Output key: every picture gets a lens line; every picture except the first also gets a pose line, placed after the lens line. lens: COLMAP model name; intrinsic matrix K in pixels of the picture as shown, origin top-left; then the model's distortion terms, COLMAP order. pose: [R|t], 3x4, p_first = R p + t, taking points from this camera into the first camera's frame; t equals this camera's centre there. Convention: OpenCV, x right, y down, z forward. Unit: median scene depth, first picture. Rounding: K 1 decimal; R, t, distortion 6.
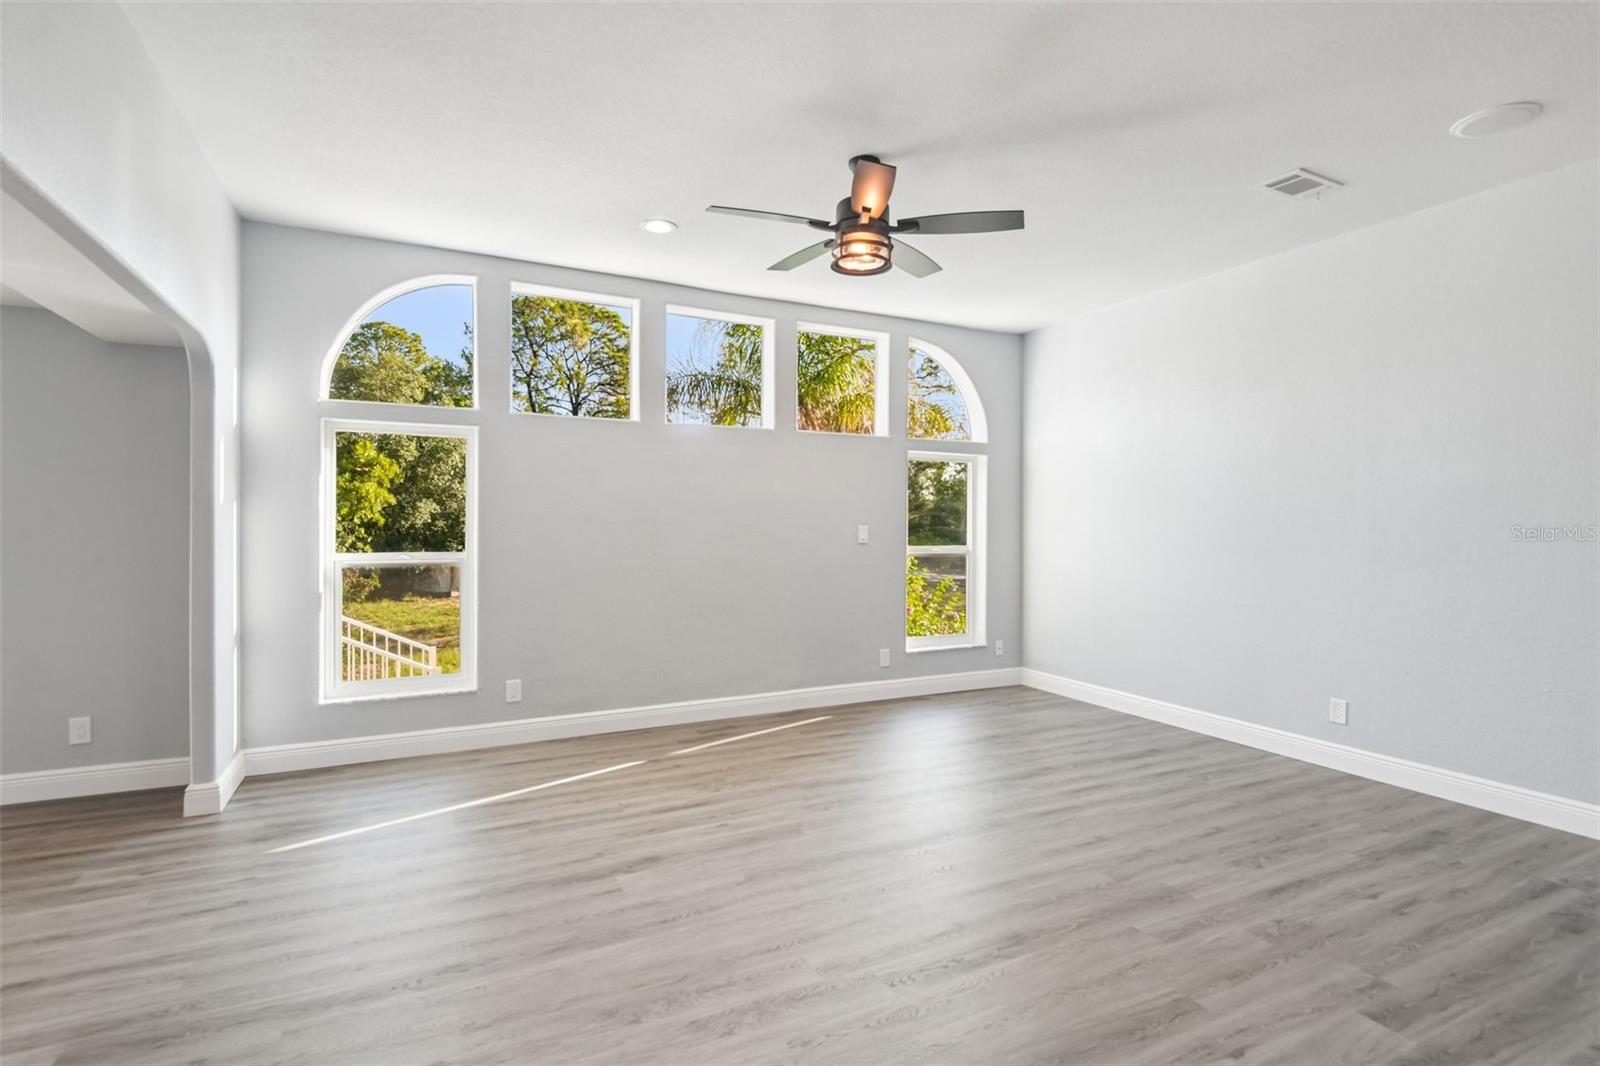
lens RADIAL K [[800.4, 0, 826.8], [0, 800.4, 533.9], [0, 0, 1]] dist [0.023469, -0.031897]
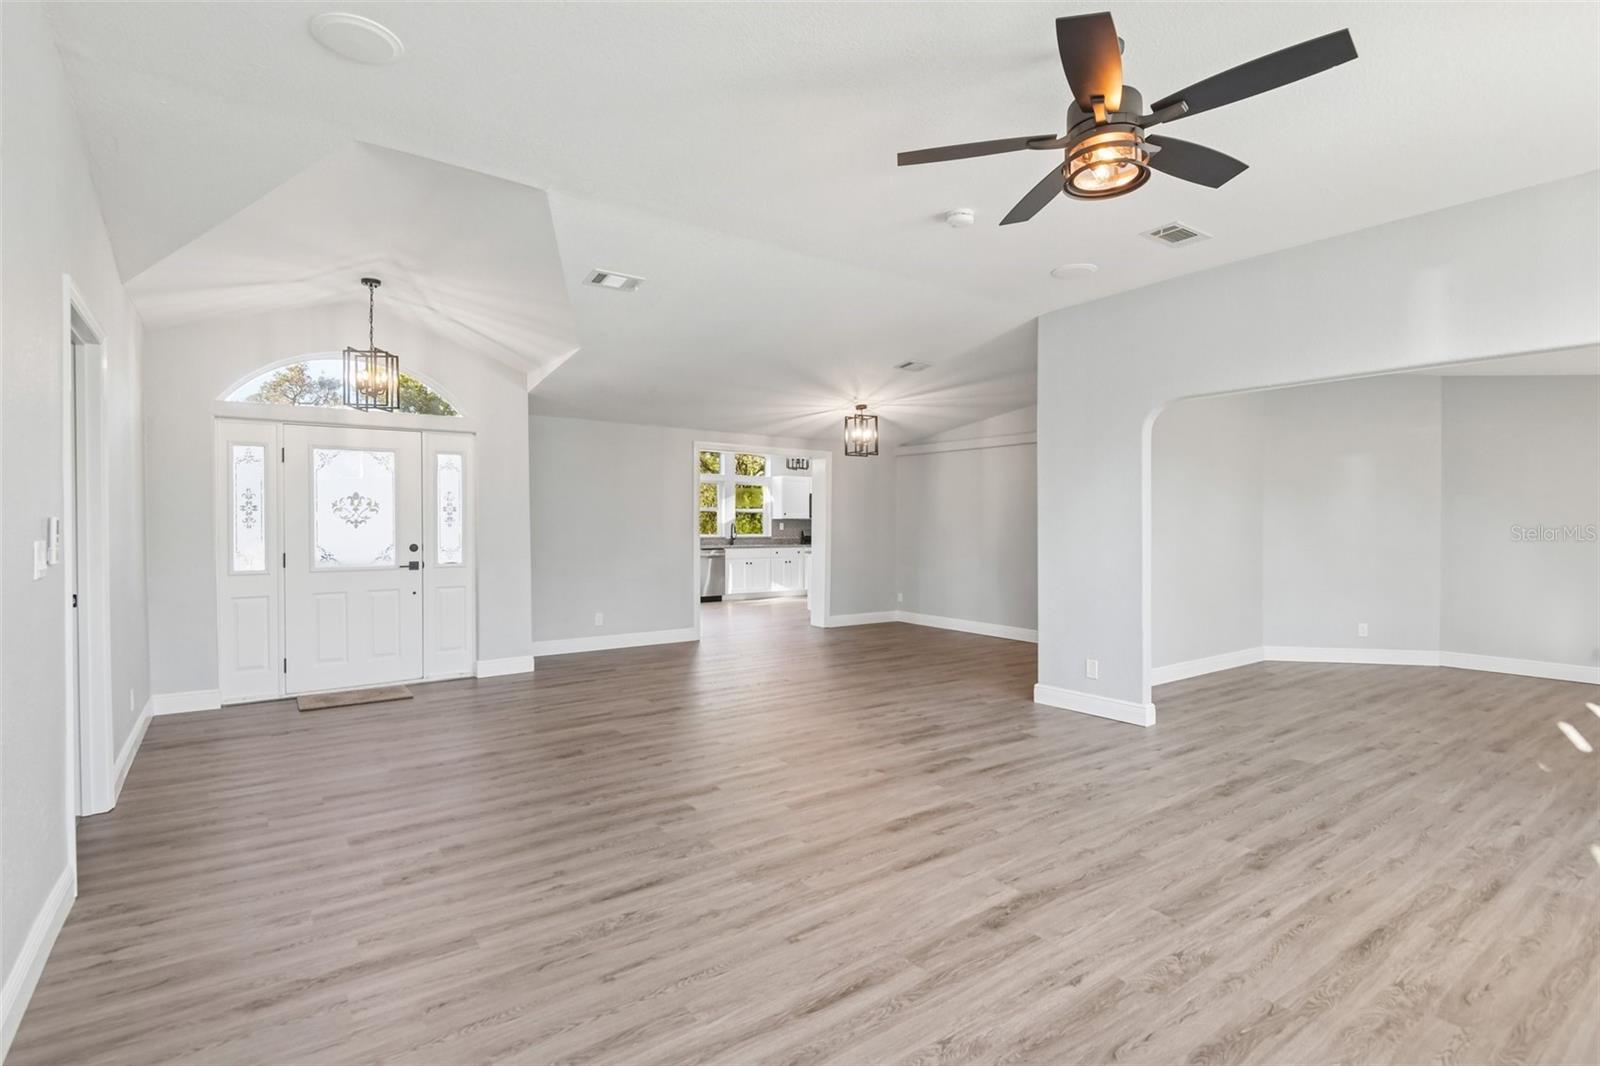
lens RADIAL K [[743.3, 0, 806.4], [0, 743.3, 526.6], [0, 0, 1]] dist [0.024659, -0.024082]
pose [[-0.991374, -0.004078, -0.130999, 0.408383], [-0.006954, 0.999744, 0.021509, -0.027308], [0.130878, 0.022235, -0.991149, 1.643170]]
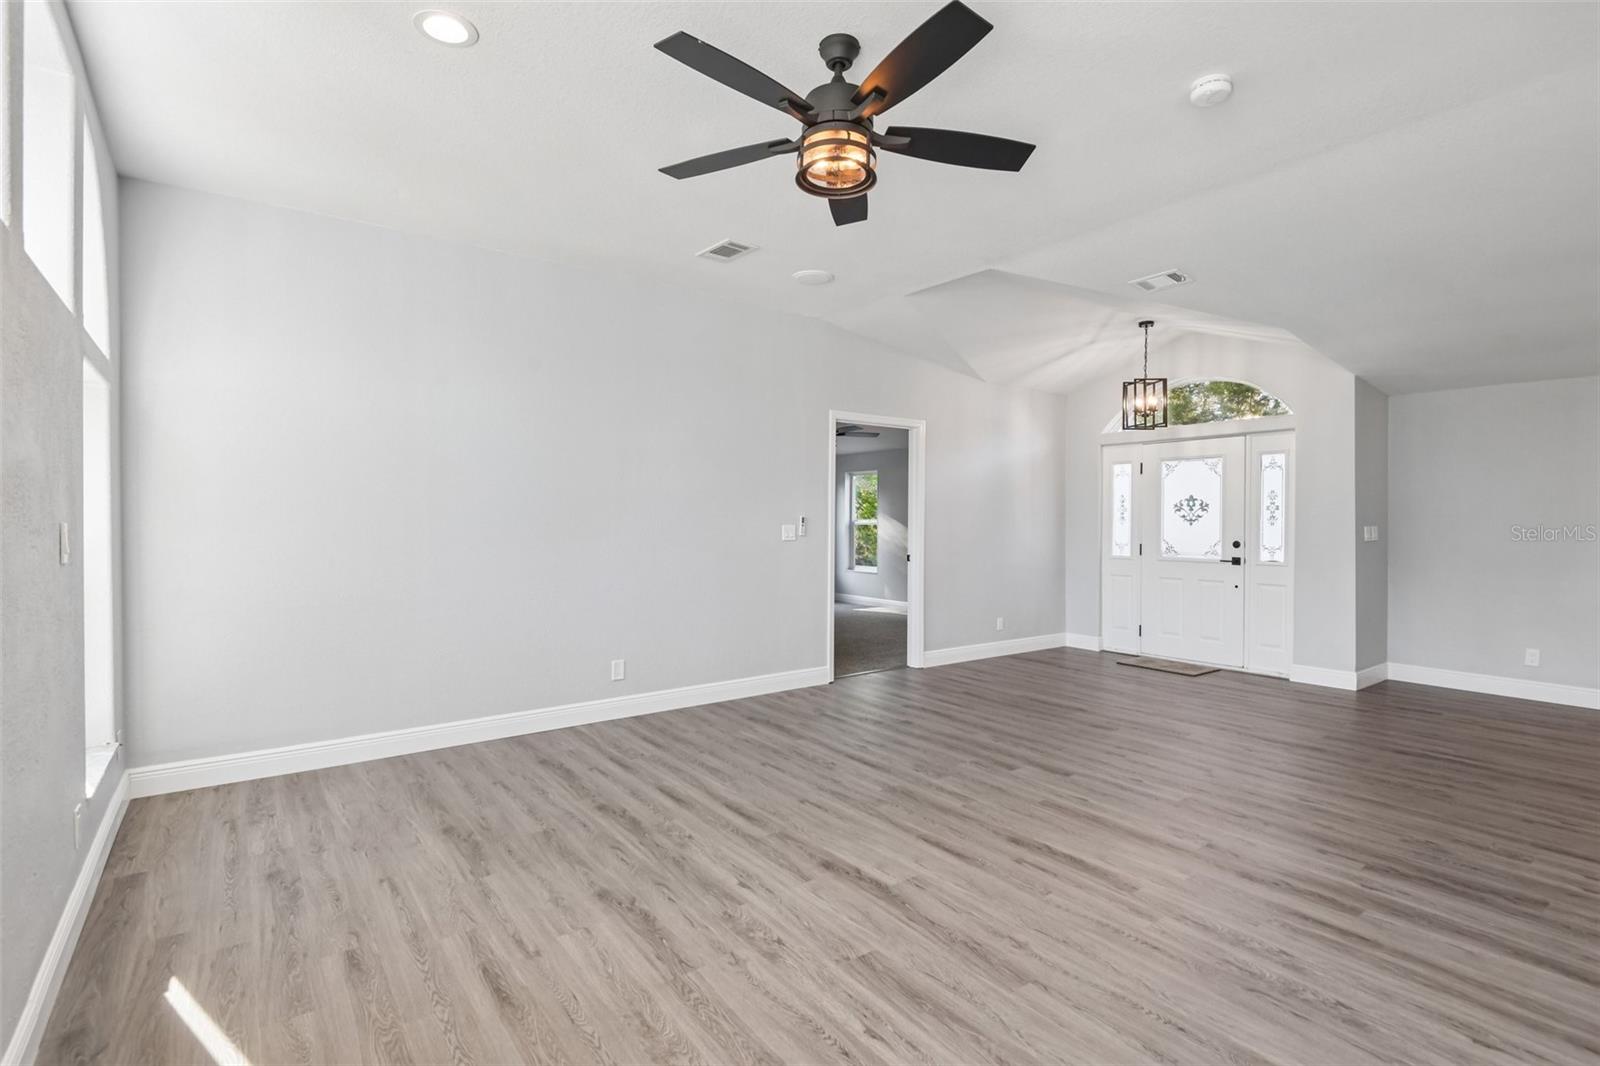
lens RADIAL K [[743.3, 0, 806.4], [0, 743.3, 526.6], [0, 0, 1]] dist [0.024659, -0.024082]
pose [[-0.164886, -0.016536, 0.986174, -0.652101], [0.006907, 0.999816, 0.017919, -0.019429], [-0.986288, 0.009766, -0.164741, 1.126679]]
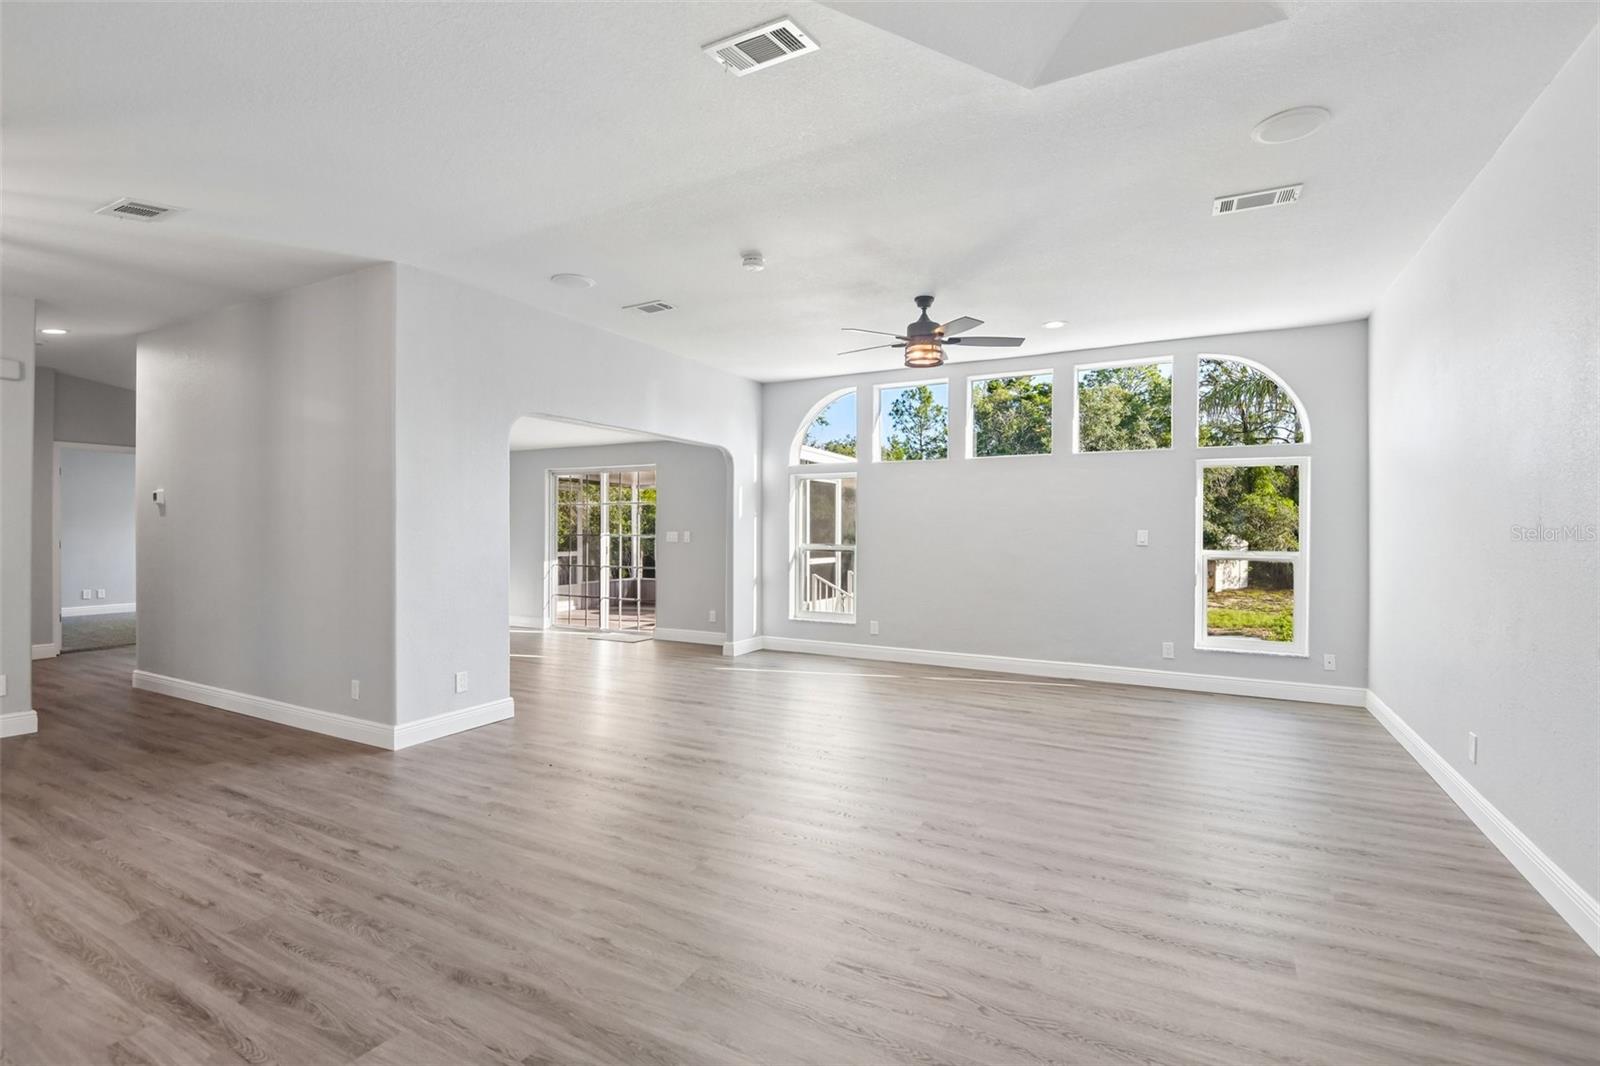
lens RADIAL K [[786.5, 0, 749.9], [0, 786.5, 531.4], [0, 0, 1]] dist [0.000525, -0.016768]
pose [[0.515986, 0.002879, -0.856592, 1.180062], [-0.016176, 0.999849, -0.006383, 0.011507], [0.856445, 0.017150, 0.515954, -0.098575]]
